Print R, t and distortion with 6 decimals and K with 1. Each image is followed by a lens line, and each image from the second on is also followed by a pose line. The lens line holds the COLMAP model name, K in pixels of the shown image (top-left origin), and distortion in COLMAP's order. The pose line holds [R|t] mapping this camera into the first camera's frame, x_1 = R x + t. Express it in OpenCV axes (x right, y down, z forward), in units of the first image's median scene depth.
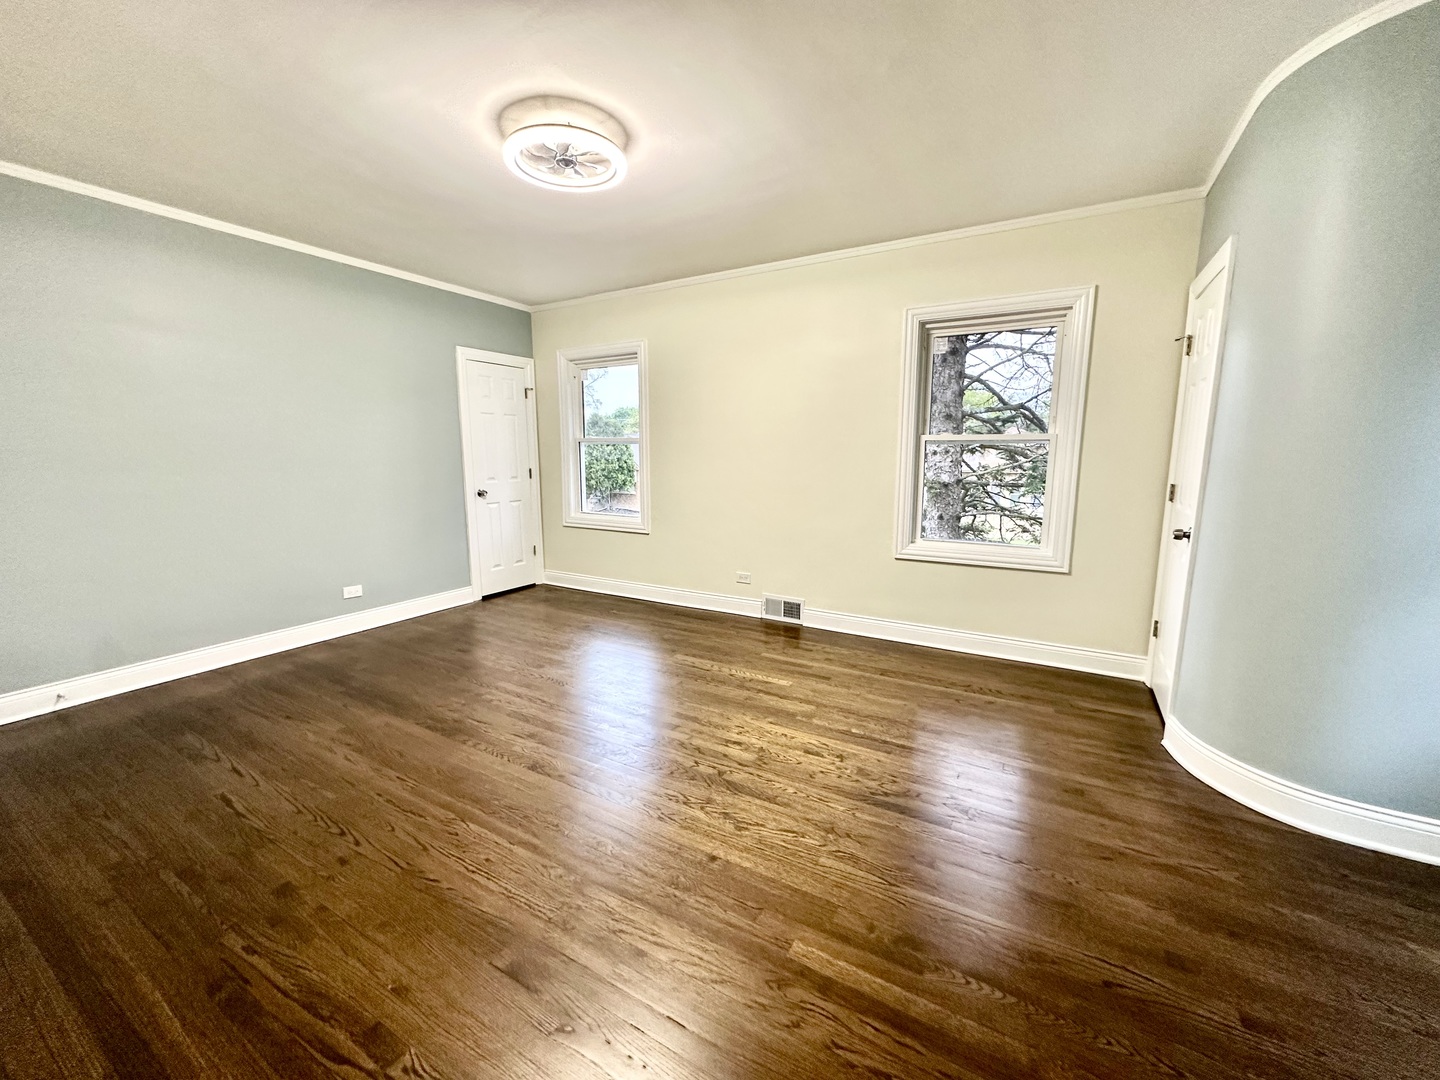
lens RADIAL K [[573.5, 0, 716.7], [0, 573.5, 532.7], [0, 0, 1]] dist [-0.002748, -0.000127]
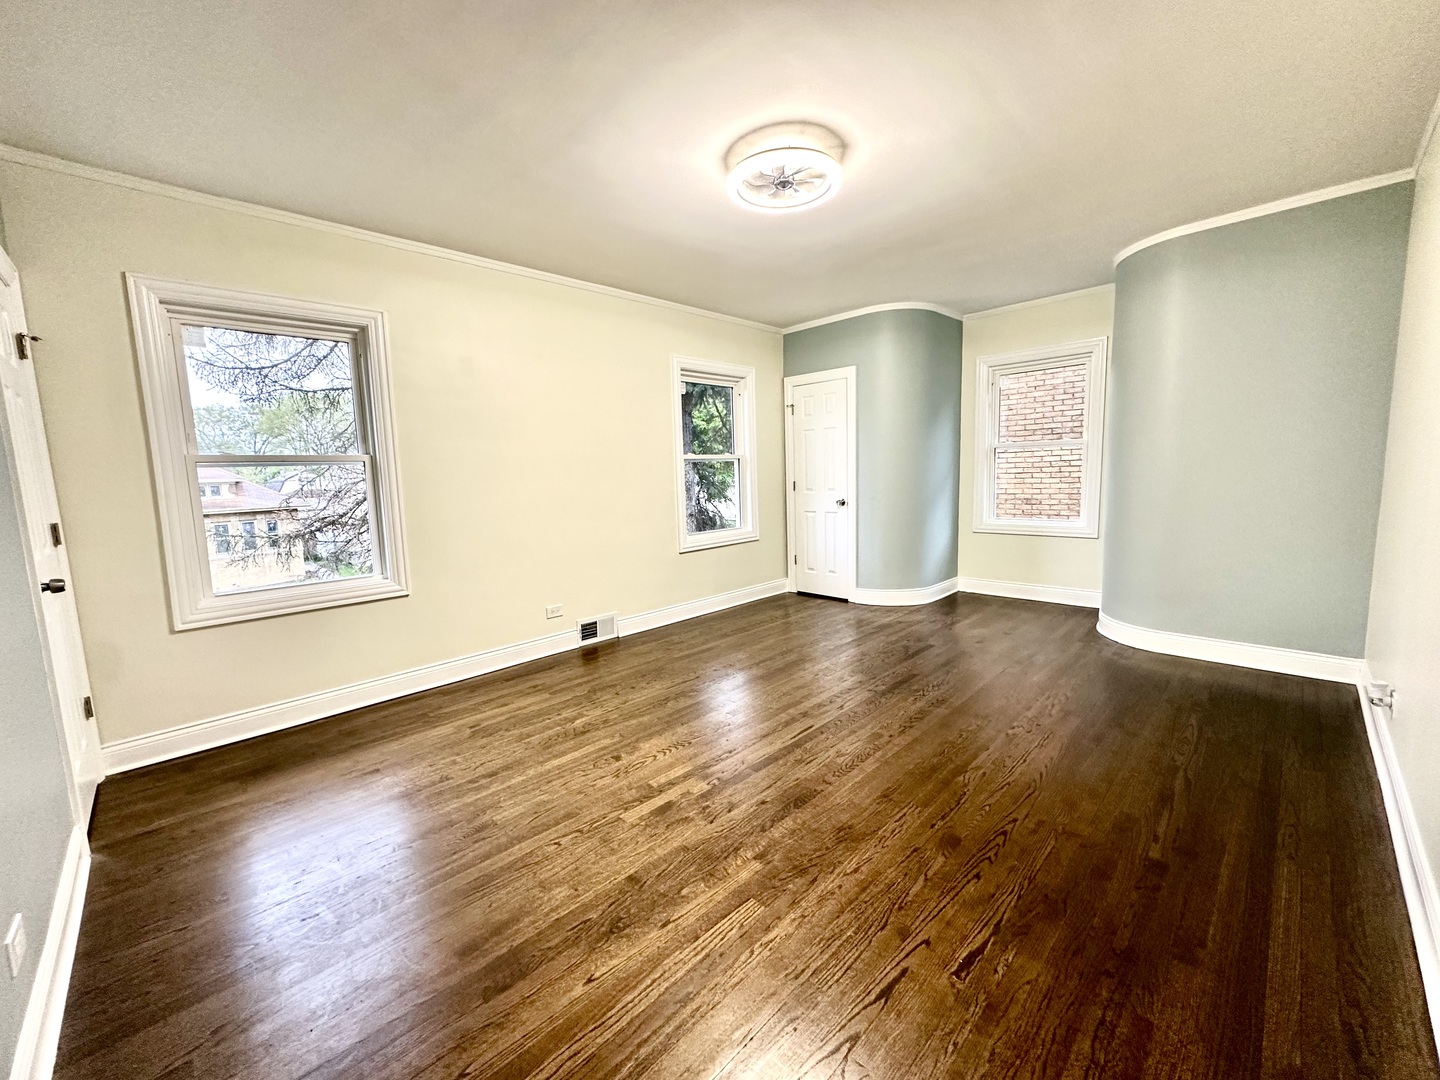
lens RADIAL K [[573.5, 0, 723.5], [0, 573.5, 536.8], [0, 0, 1]] dist [-0.002748, -0.000127]
pose [[0.256103, -0.117701, 0.959457, -0.907683], [0.173508, 0.982037, 0.074157, -0.069427], [-0.950950, 0.147482, 0.271924, 0.611543]]
